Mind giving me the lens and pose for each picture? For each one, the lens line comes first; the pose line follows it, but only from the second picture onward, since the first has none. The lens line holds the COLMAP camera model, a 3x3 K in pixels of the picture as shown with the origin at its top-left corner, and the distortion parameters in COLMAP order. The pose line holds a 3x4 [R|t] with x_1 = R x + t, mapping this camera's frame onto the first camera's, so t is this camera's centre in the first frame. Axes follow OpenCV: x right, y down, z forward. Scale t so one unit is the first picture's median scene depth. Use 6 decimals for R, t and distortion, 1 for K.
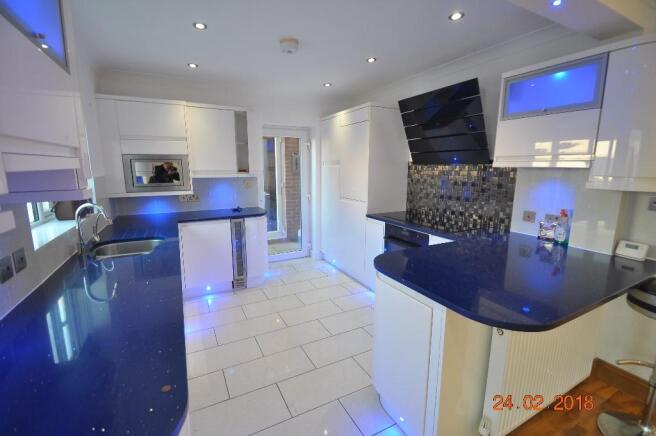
lens RADIAL K [[284.9, 0, 327.7], [0, 284.9, 220.2], [0, 0, 1]] dist [-0.004528, -0.001242]
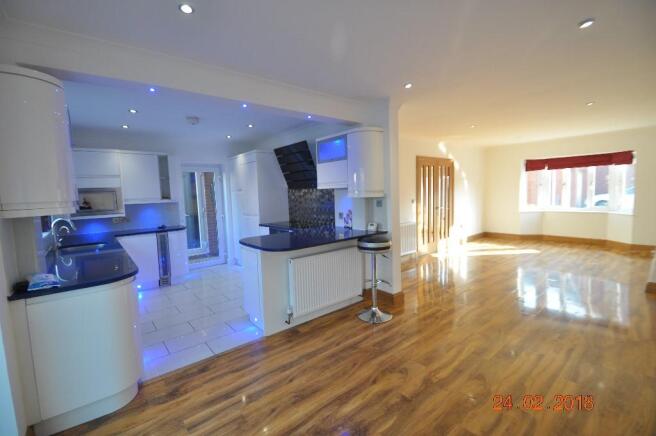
lens RADIAL K [[284.9, 0, 327.6], [0, 284.9, 219.2], [0, 0, 1]] dist [-0.004528, -0.001242]
pose [[0.976645, -0.053595, 0.208066, 0.172457], [0.073419, 0.993344, -0.088752, 0.107651], [-0.201925, 0.101955, 0.974080, -0.478479]]
